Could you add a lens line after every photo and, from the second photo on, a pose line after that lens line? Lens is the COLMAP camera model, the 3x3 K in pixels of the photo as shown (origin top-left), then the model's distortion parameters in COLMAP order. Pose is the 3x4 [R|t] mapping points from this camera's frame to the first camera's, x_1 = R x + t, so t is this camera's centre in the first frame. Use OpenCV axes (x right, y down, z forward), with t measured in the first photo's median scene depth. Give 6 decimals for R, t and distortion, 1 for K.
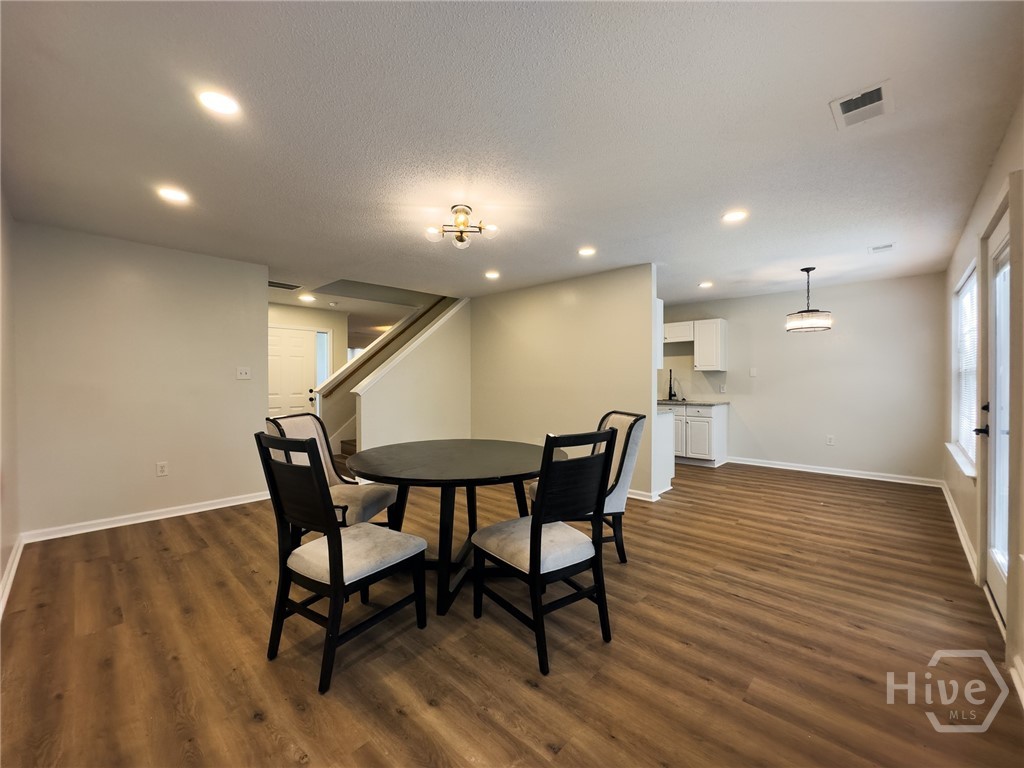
lens RADIAL K [[422.7, 0, 510.2], [0, 422.7, 383.1], [0, 0, 1]] dist [-0.014067, 0.000509]
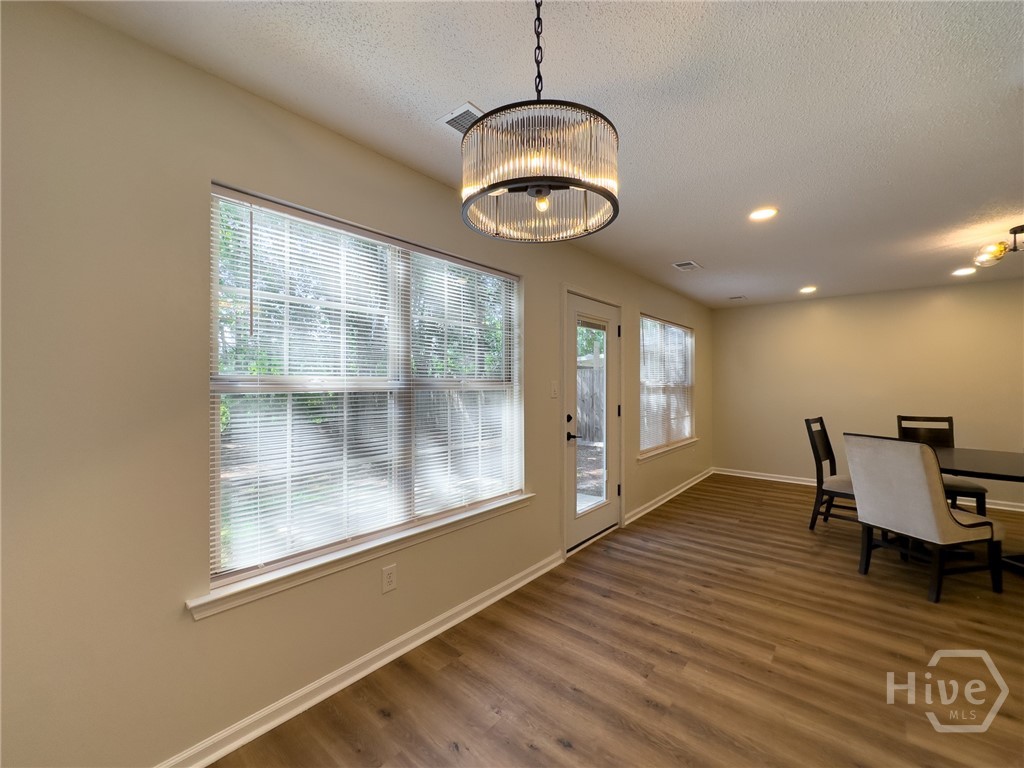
lens RADIAL K [[422.7, 0, 514.0], [0, 422.7, 382.4], [0, 0, 1]] dist [-0.014067, 0.000509]
pose [[-0.998431, 0.003737, -0.055864, 1.110301], [0.003416, 0.999977, 0.005834, -0.049523], [0.055884, 0.005634, -0.998421, 1.861052]]
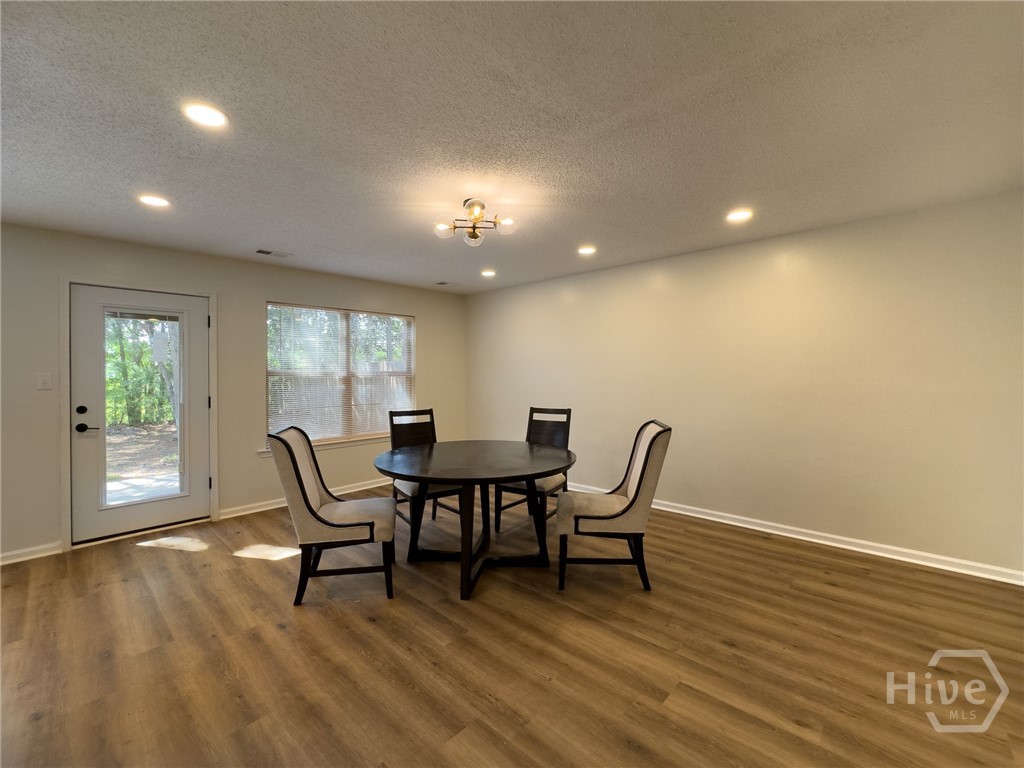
lens RADIAL K [[422.7, 0, 511.6], [0, 422.7, 382.3], [0, 0, 1]] dist [-0.014067, 0.000509]
pose [[-0.999853, 0.009031, -0.014603, -0.172293], [0.008728, 0.999748, 0.020677, -0.033636], [0.014786, 0.020546, -0.999680, 1.868094]]
